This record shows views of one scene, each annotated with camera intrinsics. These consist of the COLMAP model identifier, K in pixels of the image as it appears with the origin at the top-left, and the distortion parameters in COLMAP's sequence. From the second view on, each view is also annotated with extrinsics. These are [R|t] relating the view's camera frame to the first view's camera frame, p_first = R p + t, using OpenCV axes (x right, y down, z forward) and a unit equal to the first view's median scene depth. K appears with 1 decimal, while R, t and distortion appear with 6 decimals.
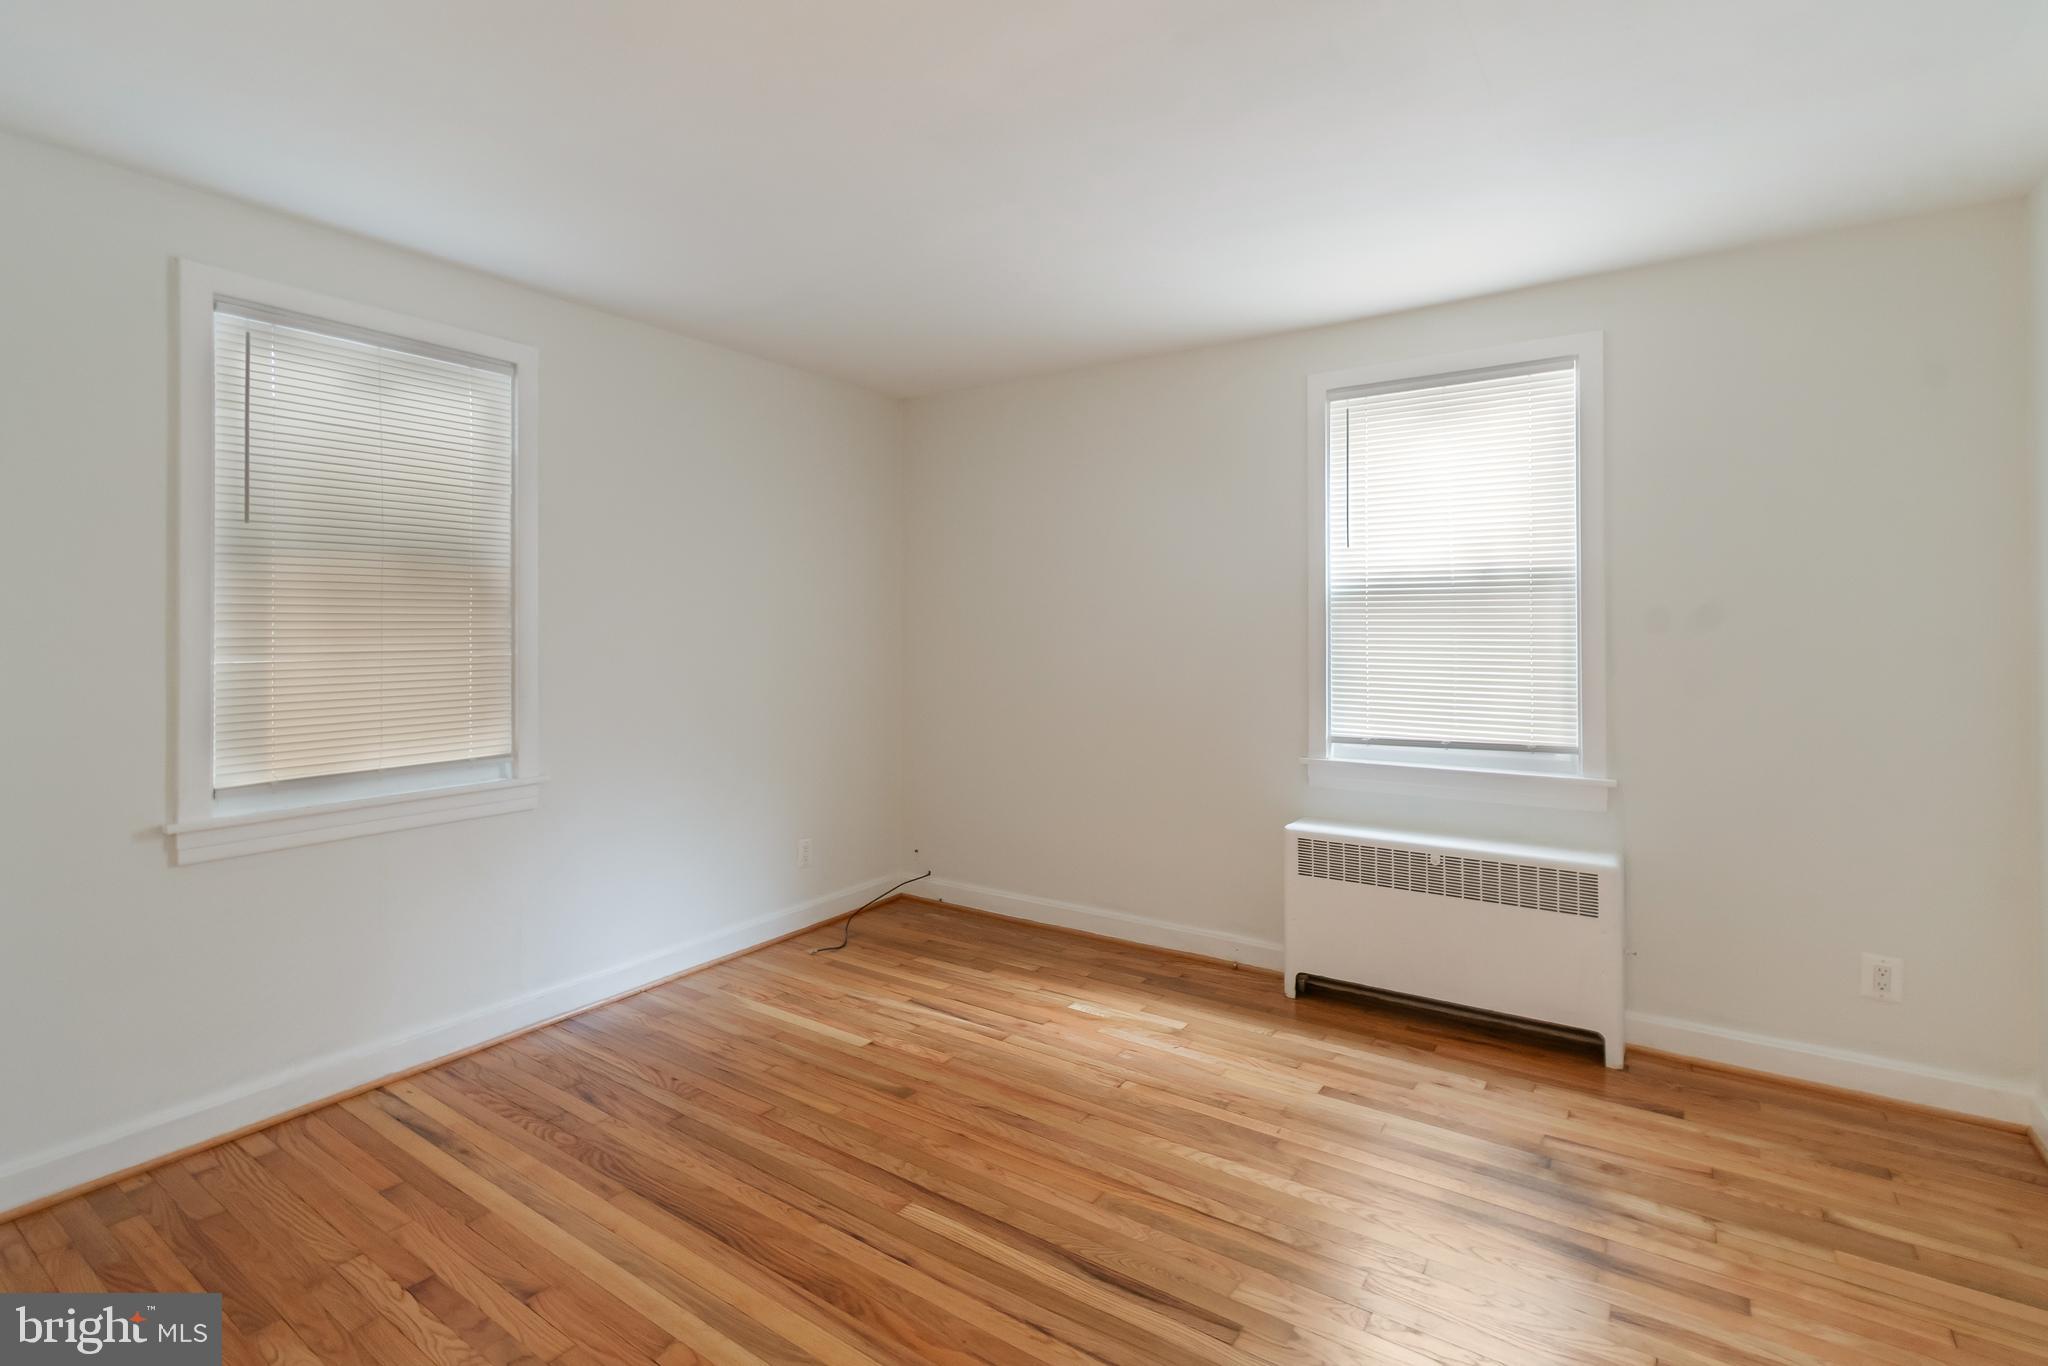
lens RADIAL K [[960.9, 0, 1018.3], [0, 960.9, 629.3], [0, 0, 1]] dist [0.002623, 0.000478]
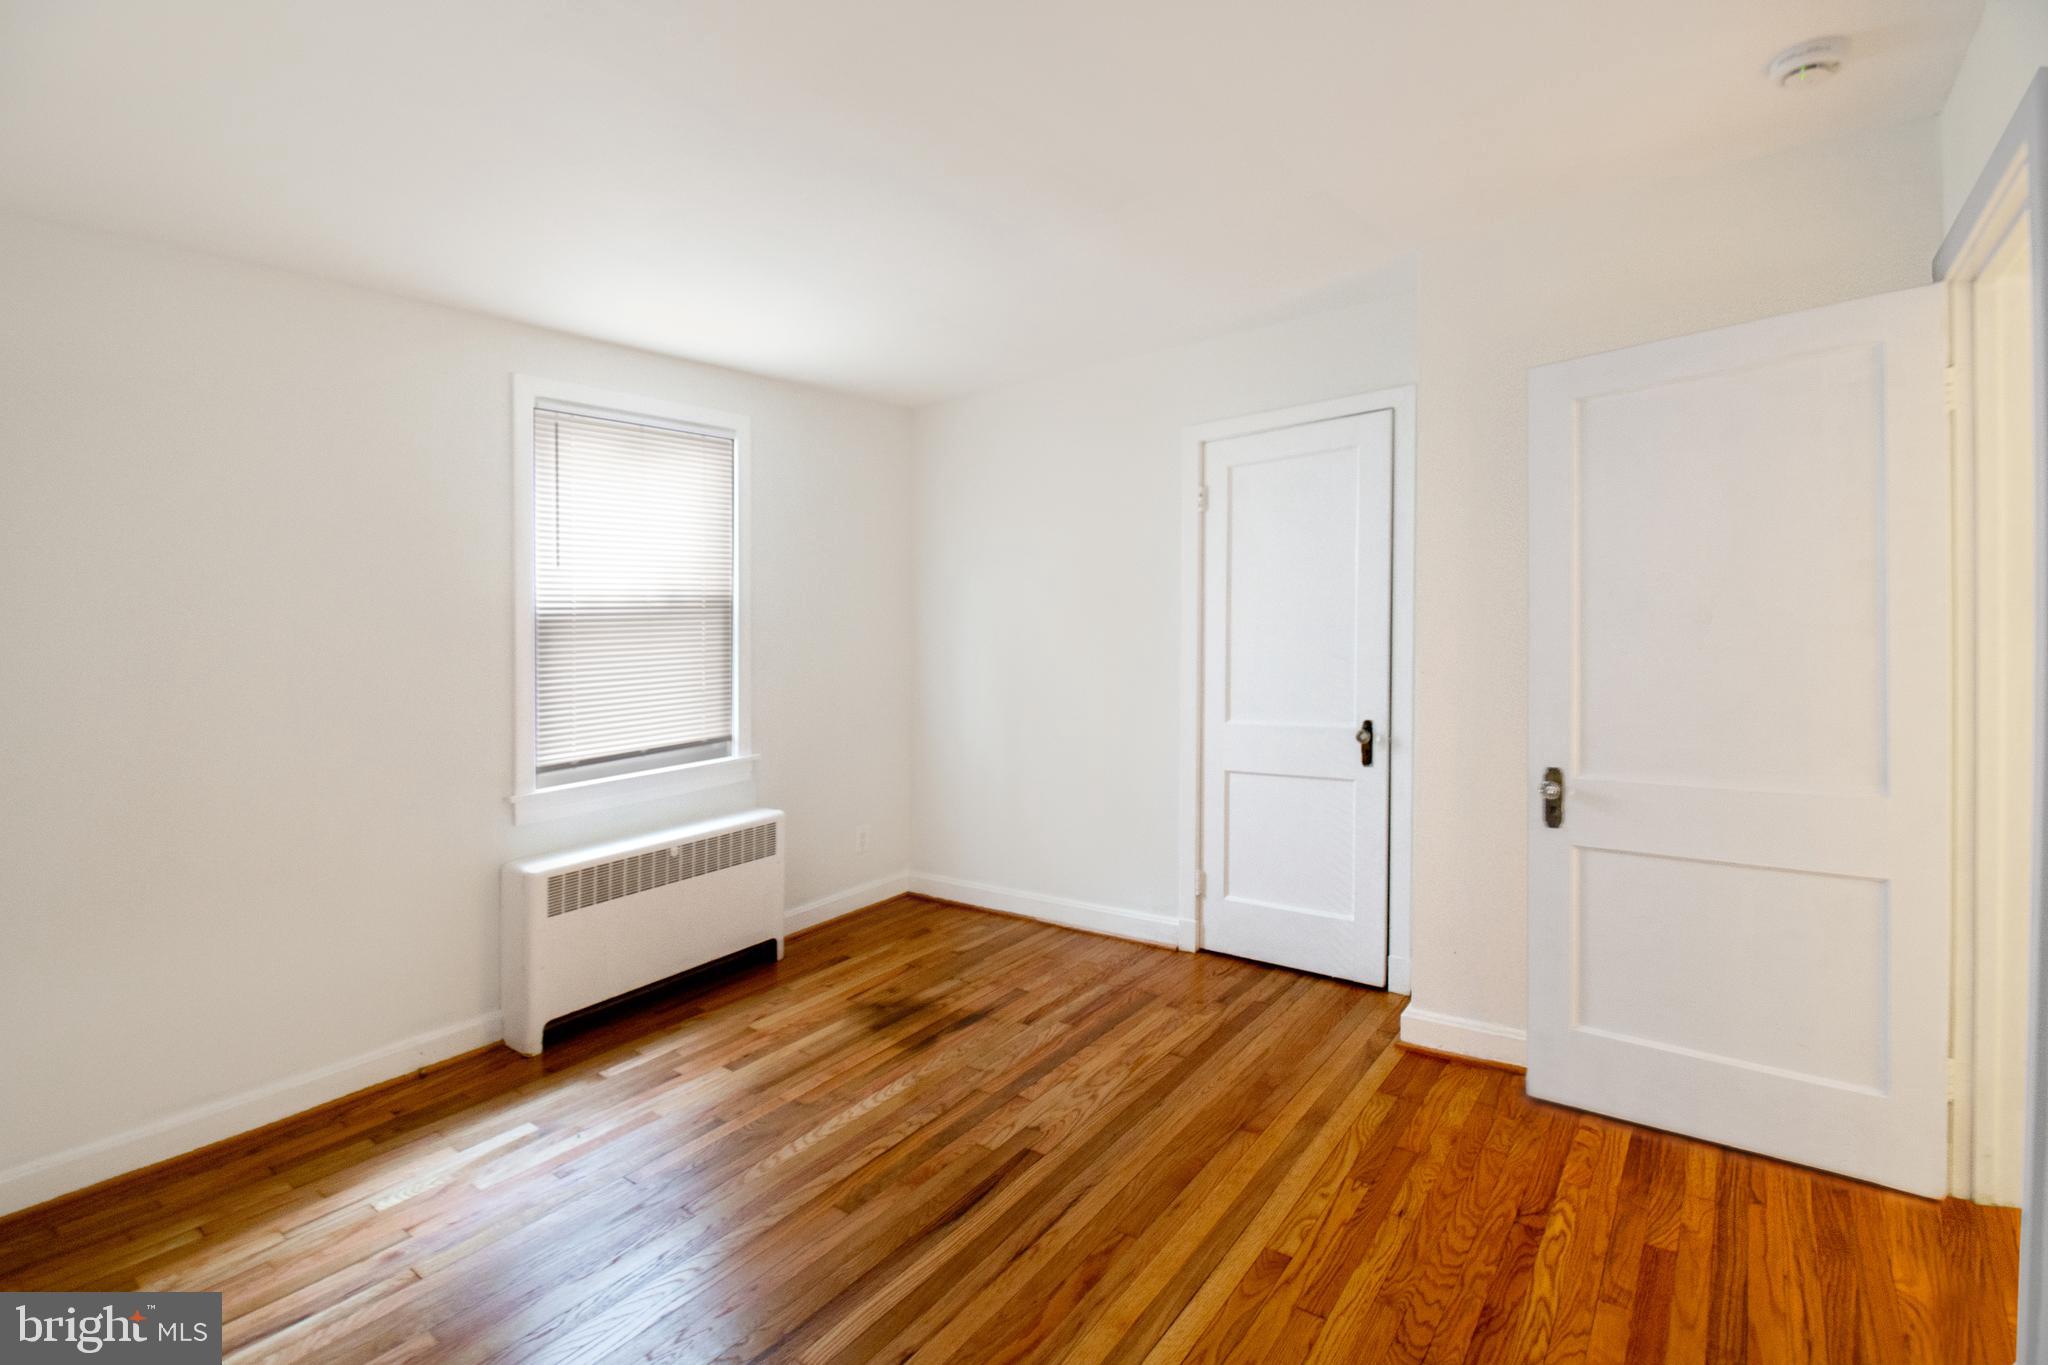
lens RADIAL K [[862.7, 0, 1012.7], [0, 862.7, 633.4], [0, 0, 1]] dist [0.000701, -0.010726]
pose [[0.087401, -0.008856, 0.996134, -0.573694], [0.052495, 0.998612, 0.004272, -0.002921], [-0.994789, 0.051918, 0.087745, 0.517166]]
